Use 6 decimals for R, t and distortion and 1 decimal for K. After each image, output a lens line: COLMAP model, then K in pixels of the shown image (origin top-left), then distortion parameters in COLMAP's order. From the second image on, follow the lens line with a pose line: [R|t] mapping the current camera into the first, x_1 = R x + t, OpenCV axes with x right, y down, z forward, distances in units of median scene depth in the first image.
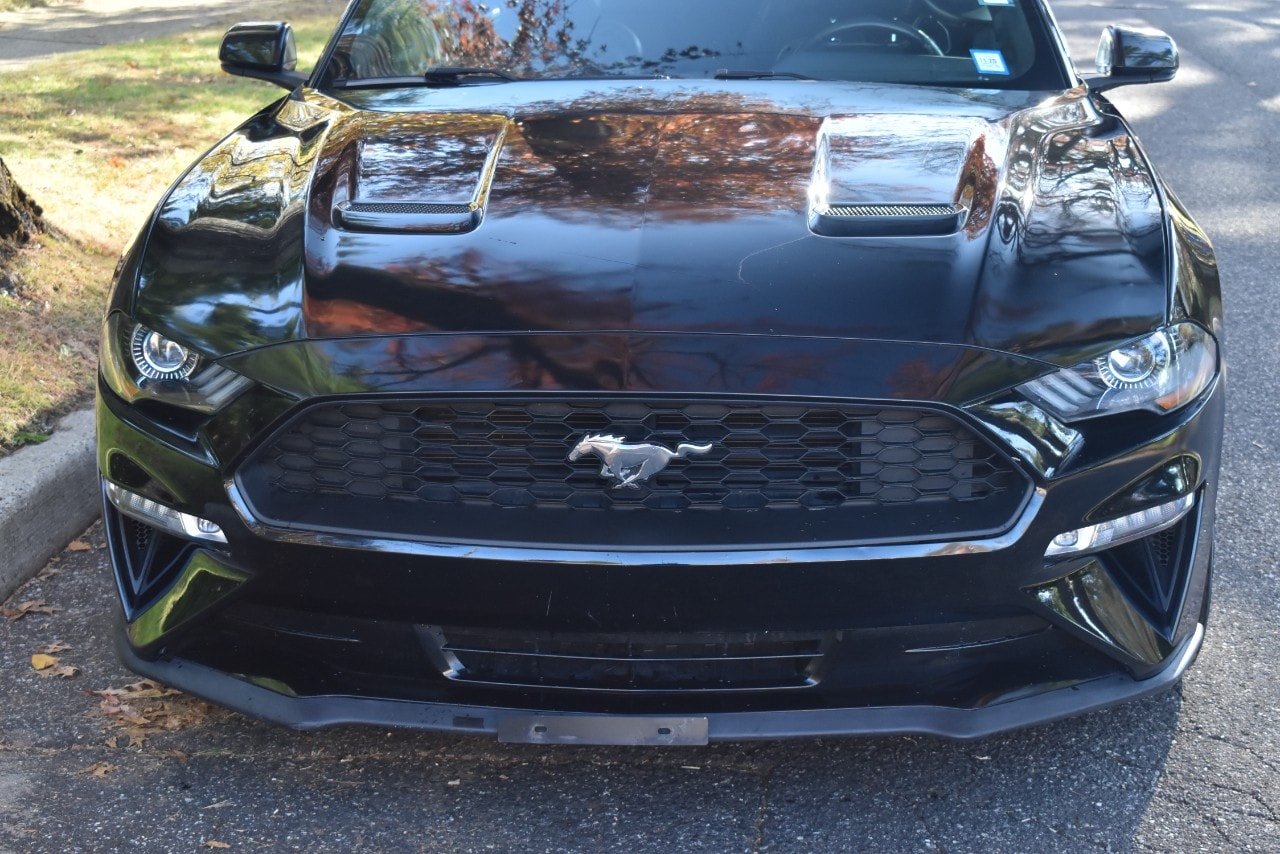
lens RADIAL K [[2095.4, 0, 696.2], [0, 2095.4, 332.6], [0, 0, 1]] dist [-0.008509, 0.036597]
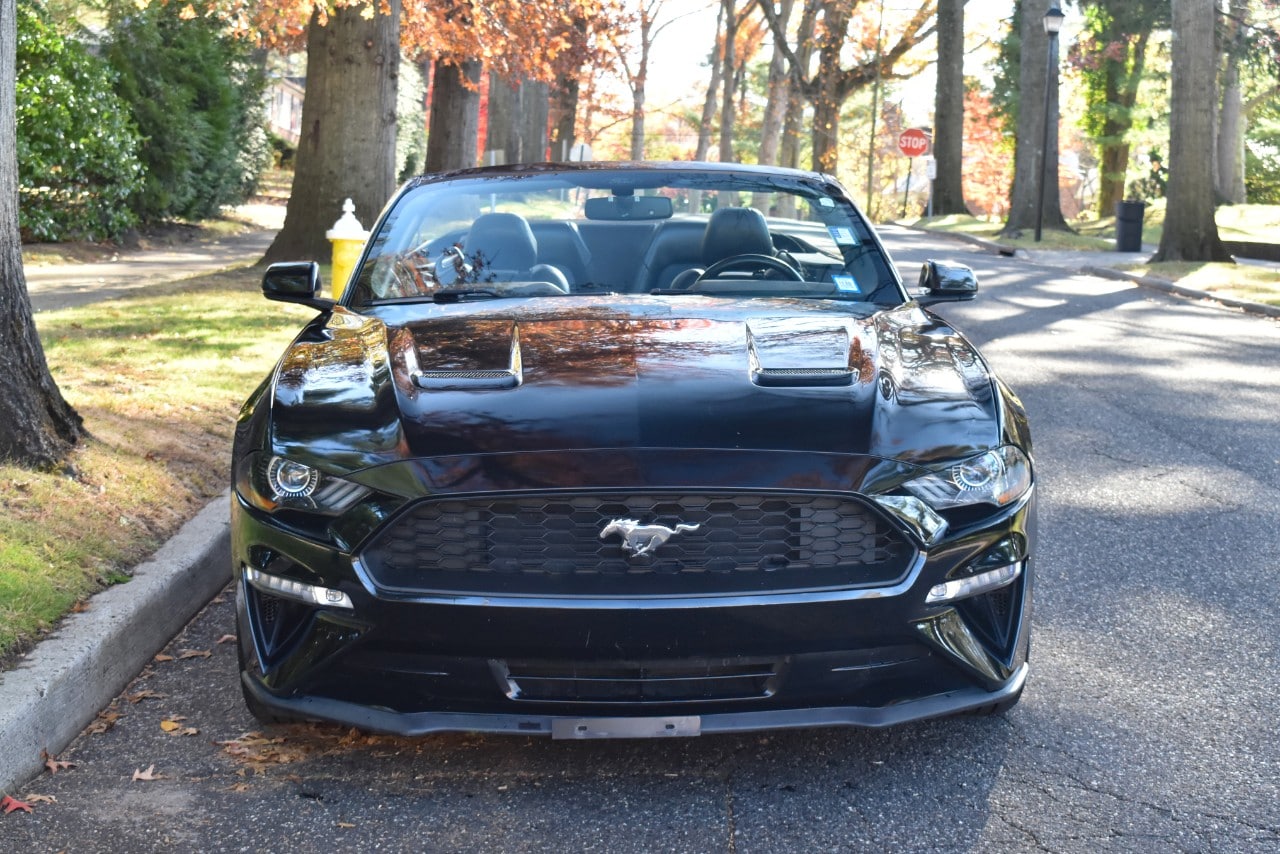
lens RADIAL K [[1946.3, 0, 640.0], [0, 1946.3, 397.3], [0, 0, 1]] dist [-0.024033, -0.063498]
pose [[0.995879, -0.010787, 0.090044, -0.146370], [0.020449, 0.994040, -0.107079, 0.104130], [-0.088353, 0.108479, 0.990165, -0.320673]]
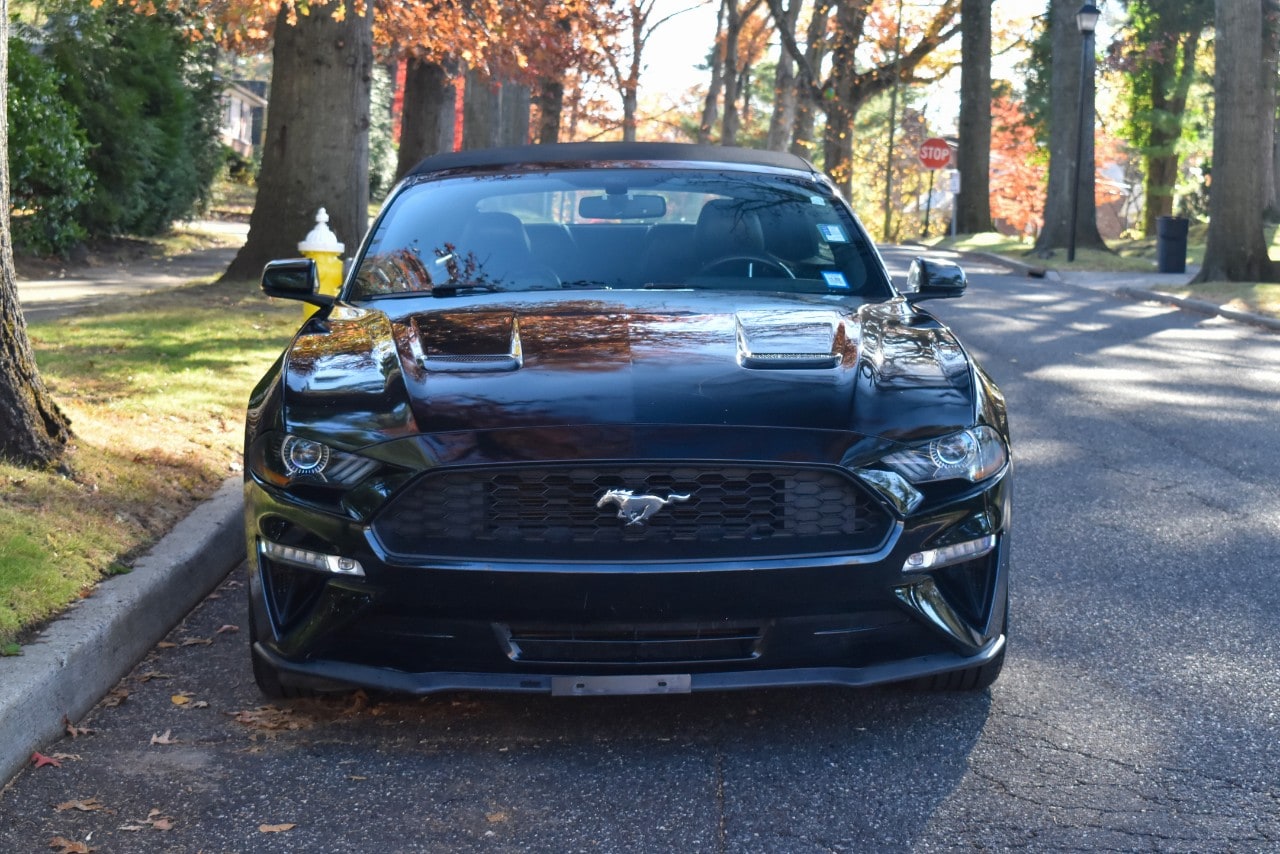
lens RADIAL K [[2239.8, 0, 642.6], [0, 2239.8, 397.2], [0, 0, 1]] dist [-0.009842, 0.057130]
pose [[0.995385, -0.008832, 0.095553, -0.175765], [0.021270, 0.991292, -0.129954, 0.187044], [-0.093573, 0.131387, 0.986905, -0.606592]]
